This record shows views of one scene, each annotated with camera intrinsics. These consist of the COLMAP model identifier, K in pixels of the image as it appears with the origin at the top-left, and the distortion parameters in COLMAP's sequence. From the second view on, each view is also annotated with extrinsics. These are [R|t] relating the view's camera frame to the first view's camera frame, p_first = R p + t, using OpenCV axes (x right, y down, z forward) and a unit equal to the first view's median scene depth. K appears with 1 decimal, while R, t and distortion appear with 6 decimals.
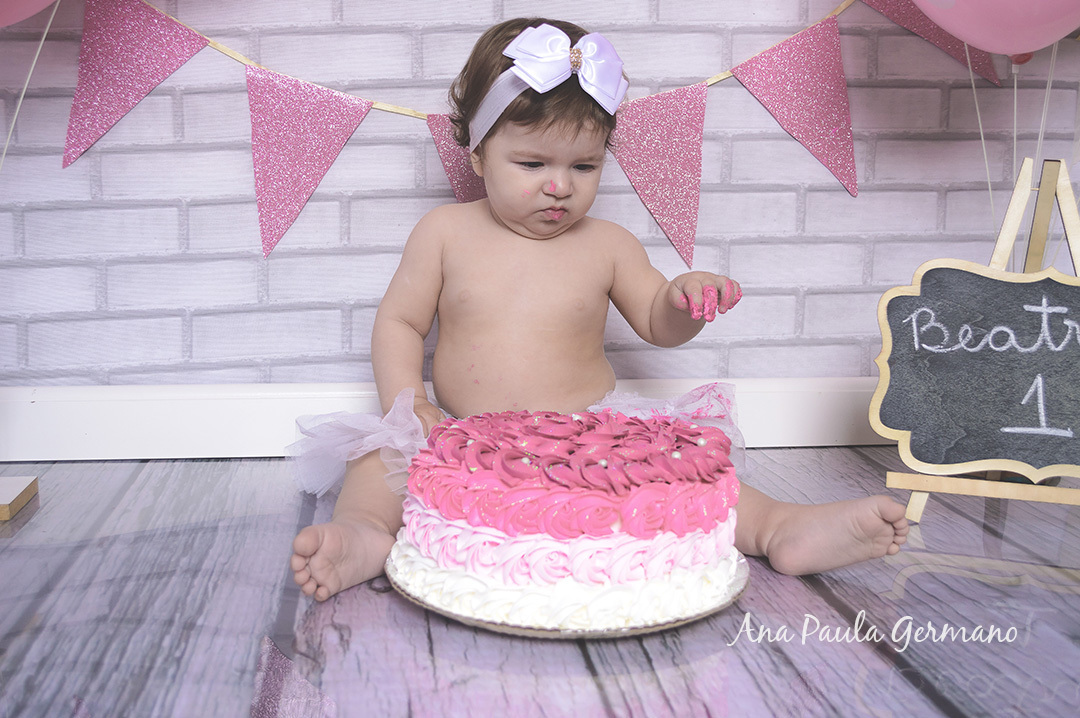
lens RADIAL K [[1201.2, 0, 540.0], [0, 1201.2, 359.0], [0, 0, 1]] dist [-0.056778, 0.017259]
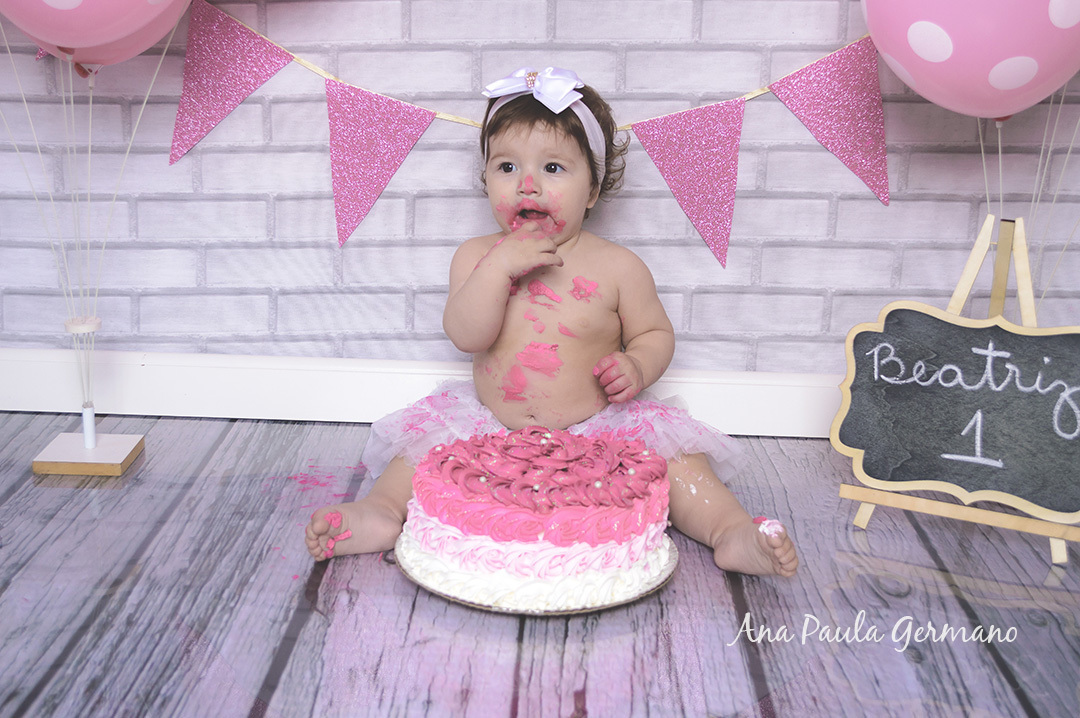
lens RADIAL K [[1469.9, 0, 540.0], [0, 1469.9, 359.0], [0, 0, 1]] dist [-0.026648, -0.033425]
pose [[0.987408, 0.055904, -0.147989, 0.205869], [-0.039071, 0.992677, 0.114304, -0.176038], [0.153295, -0.107083, 0.982361, -0.427306]]
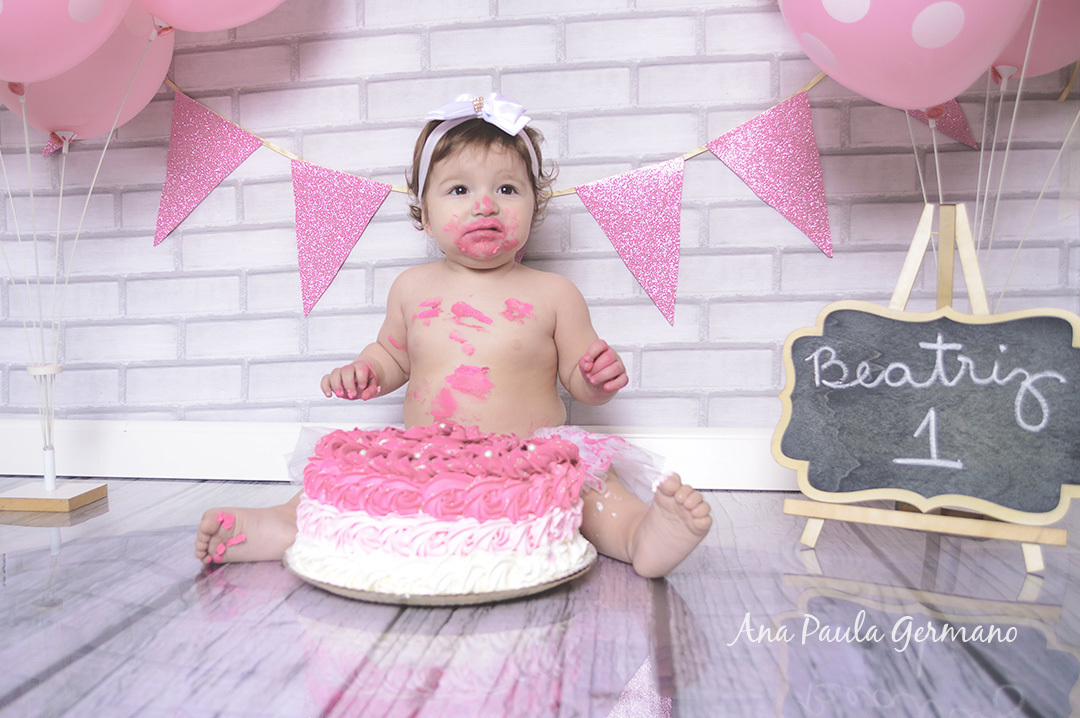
lens RADIAL K [[1108.0, 0, 474.9], [0, 1108.0, 402.2], [0, 0, 1]] dist [-0.073088, 0.007765]
pose [[0.962387, 0.010522, -0.271480, 0.289174], [-0.024662, 0.998508, -0.048723, 0.062828], [0.270562, 0.053586, 0.961210, -0.027893]]
